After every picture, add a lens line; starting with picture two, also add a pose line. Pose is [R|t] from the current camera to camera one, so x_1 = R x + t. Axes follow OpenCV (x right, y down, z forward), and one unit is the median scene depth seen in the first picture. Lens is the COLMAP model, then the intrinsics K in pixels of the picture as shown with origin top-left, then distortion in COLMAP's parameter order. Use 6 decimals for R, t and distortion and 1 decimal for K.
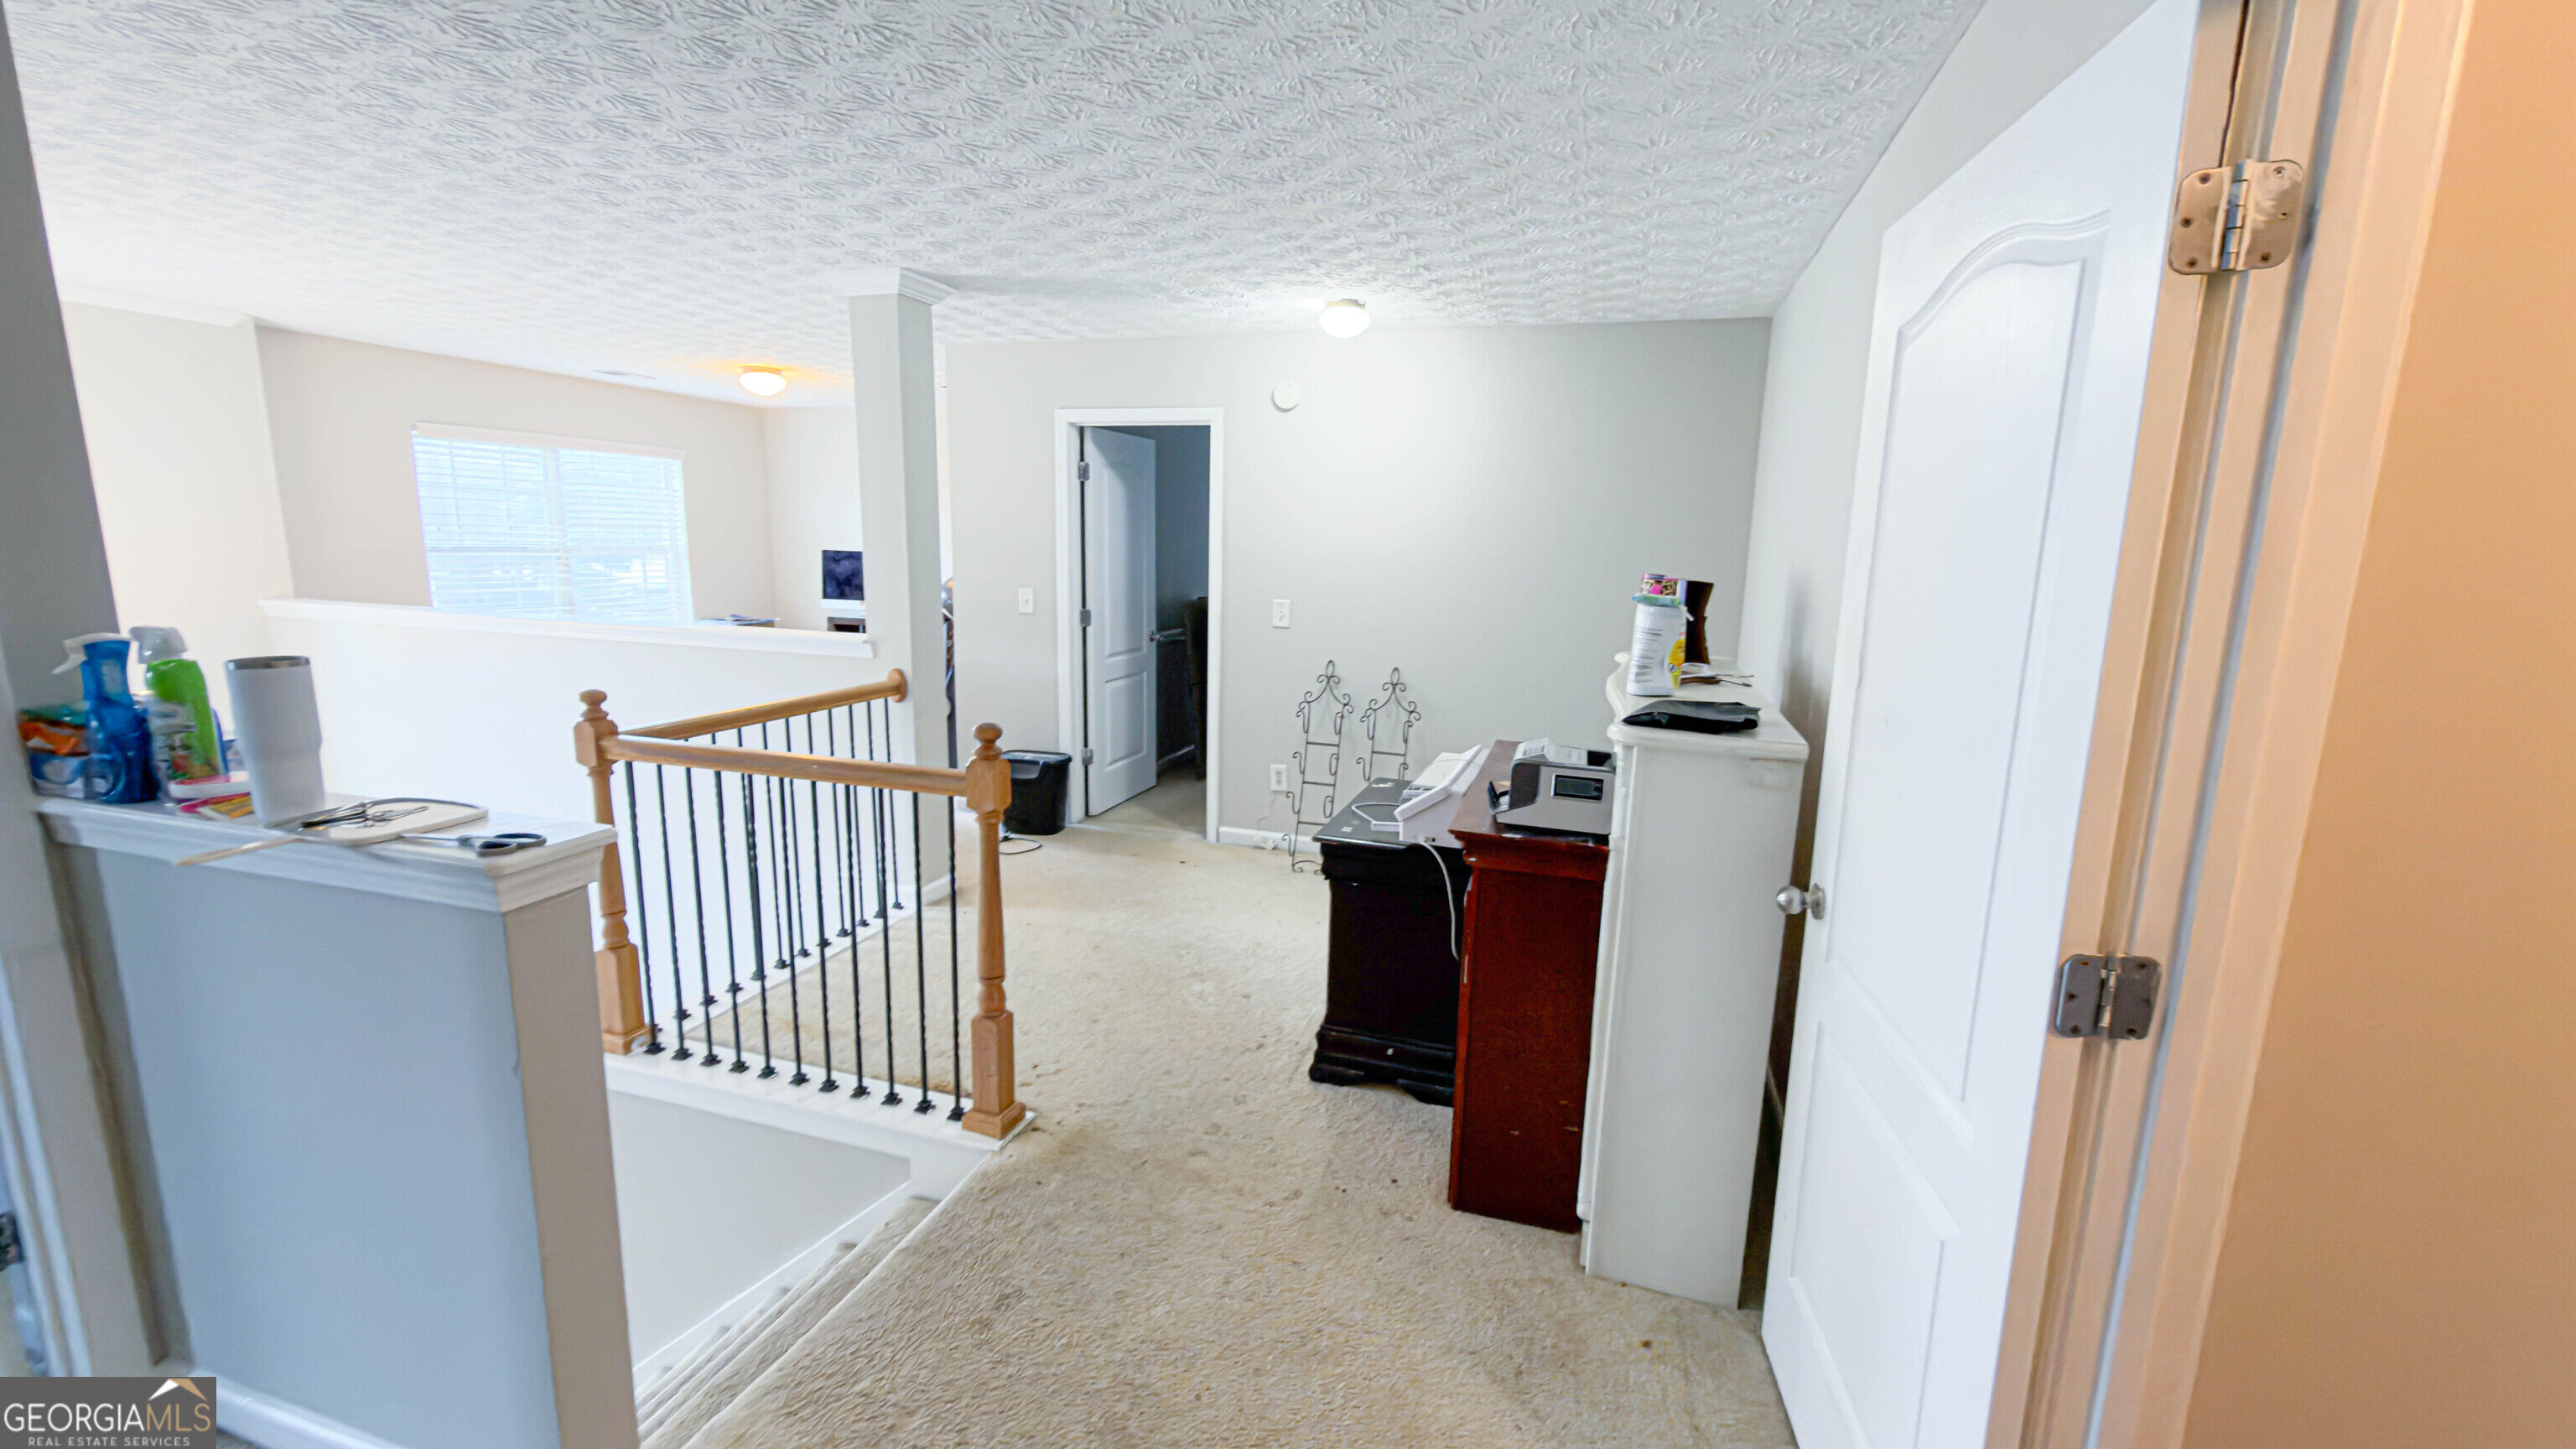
lens RADIAL K [[1027.7, 0, 1294.0], [0, 1027.7, 722.2], [0, 0, 1]] dist [0.001600, 0.000173]
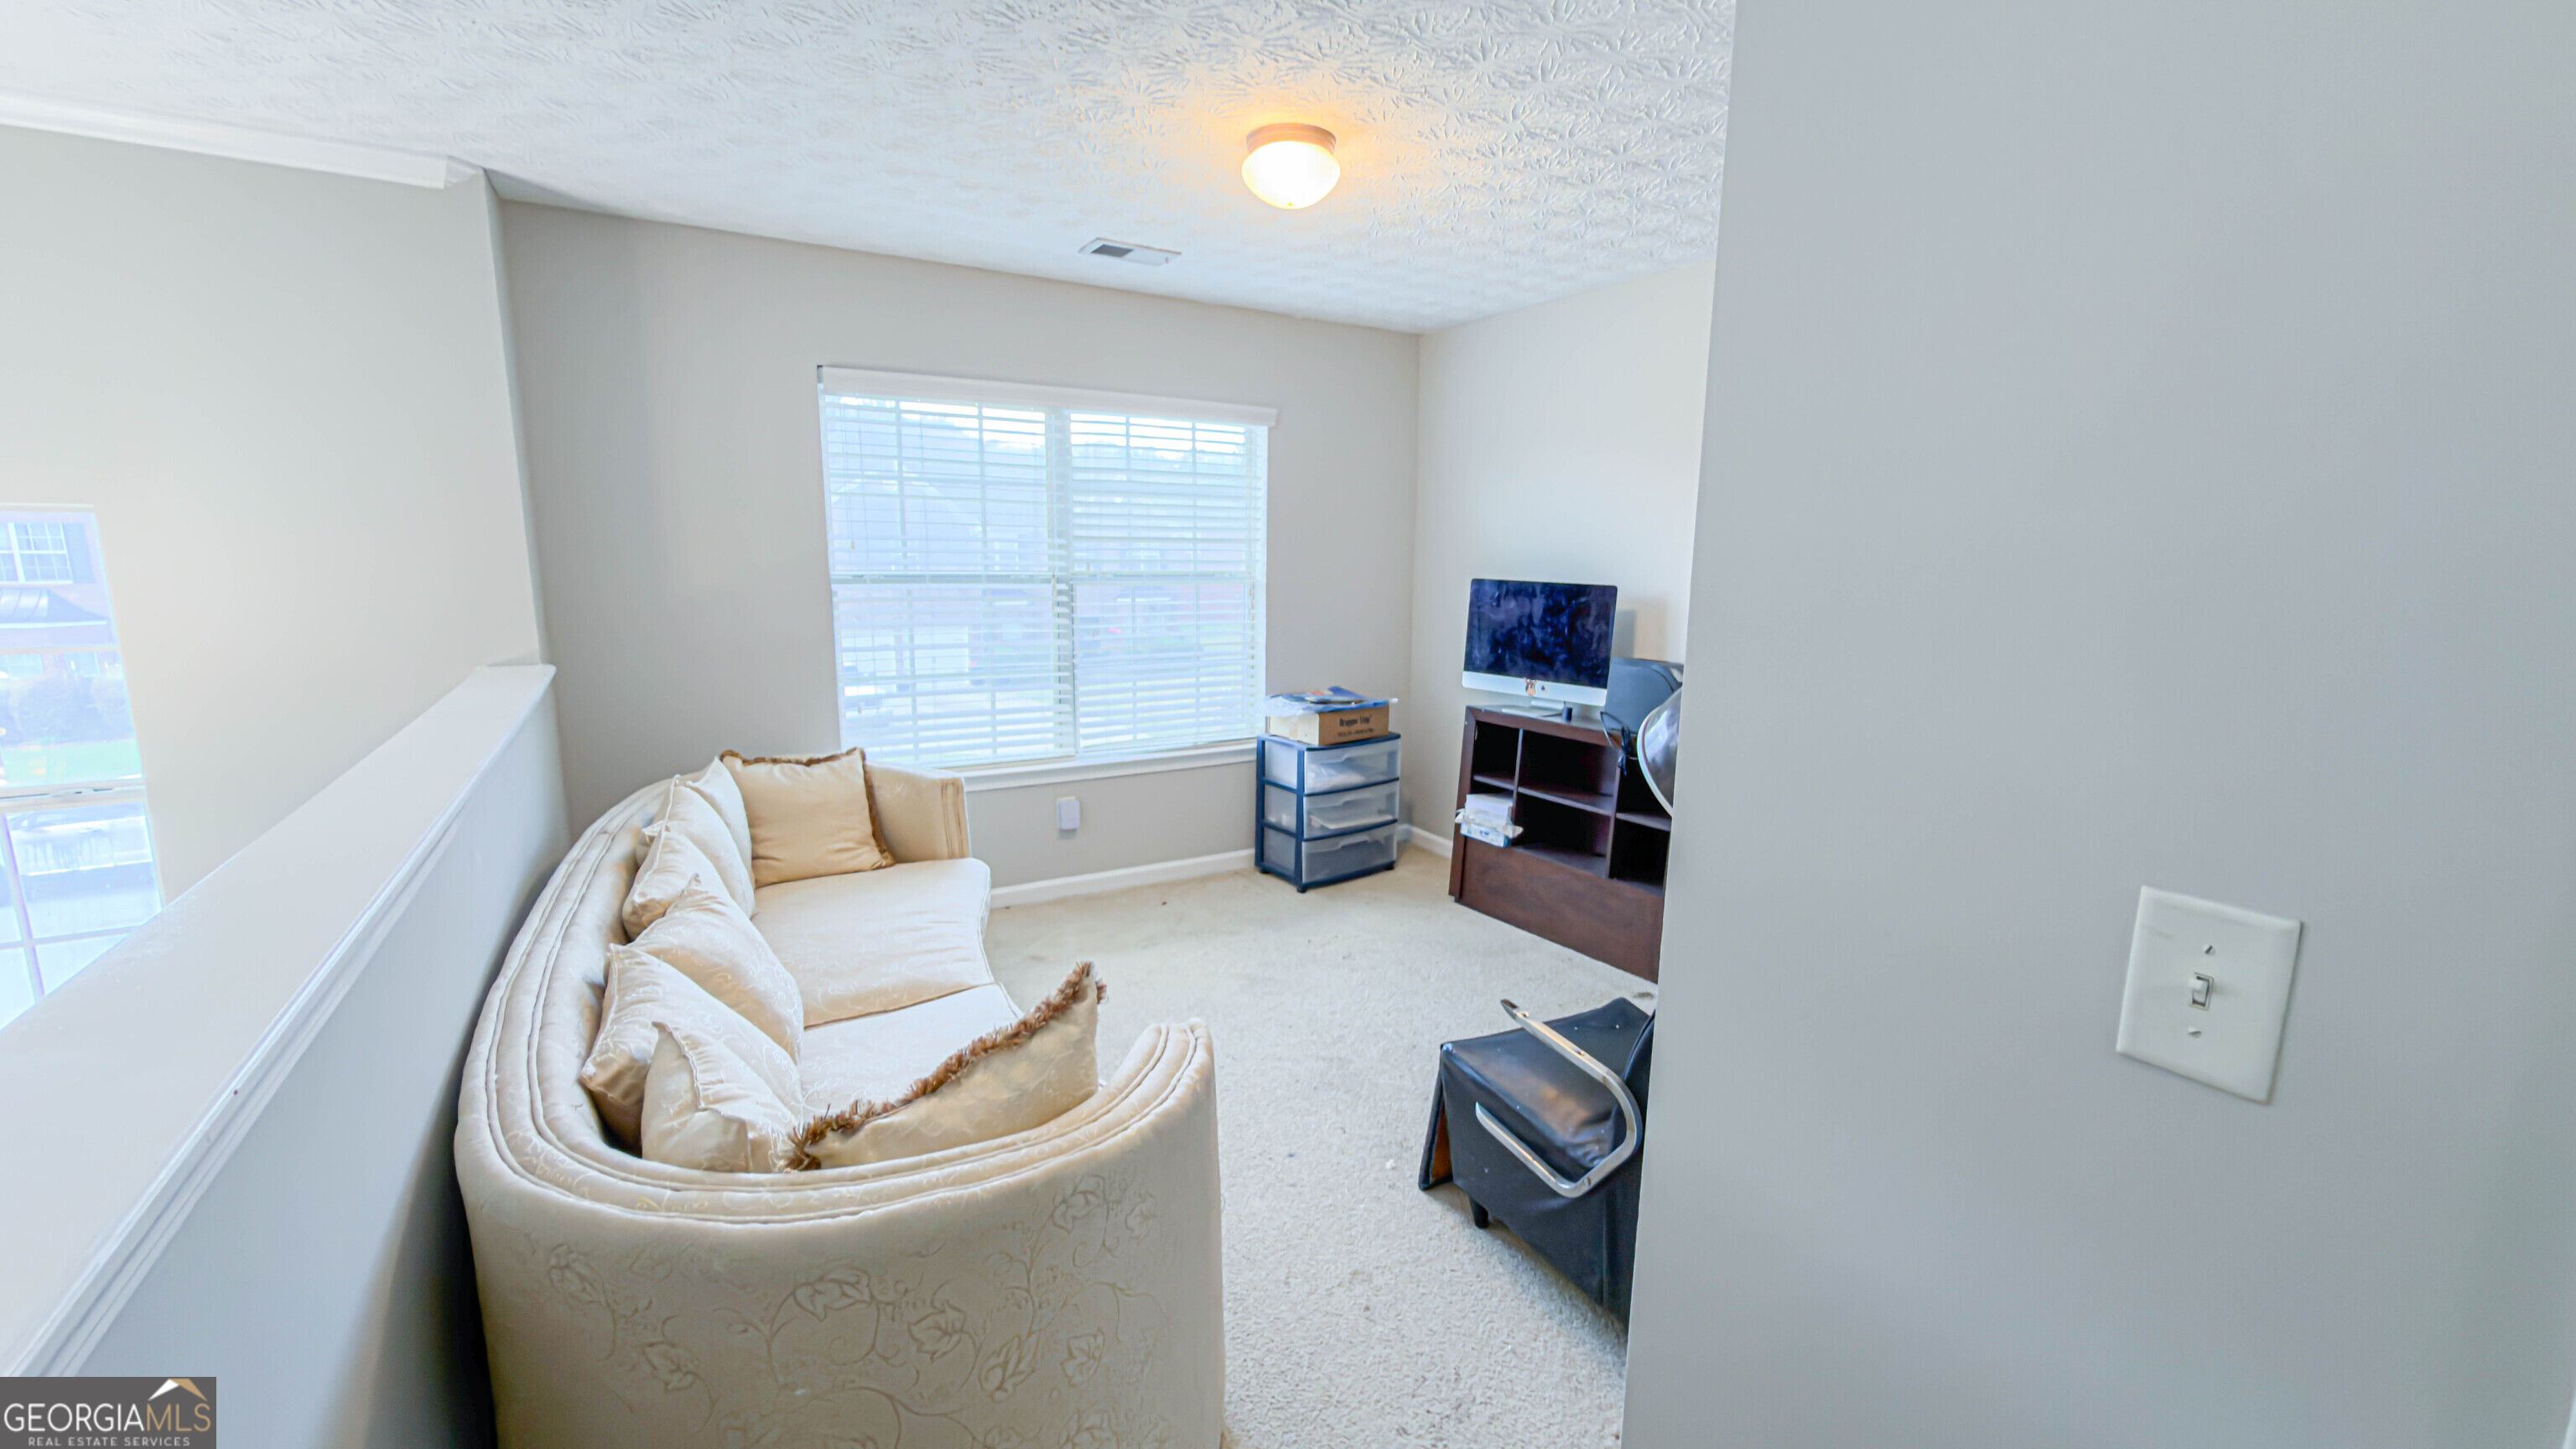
lens RADIAL K [[1027.7, 0, 1280.5], [0, 1027.7, 732.6], [0, 0, 1]] dist [0.001600, 0.000173]
pose [[0.740896, 0.101942, -0.663838, -0.185878], [-0.108973, 0.993563, 0.030954, -0.100062], [0.662720, 0.049407, 0.747236, 0.577156]]
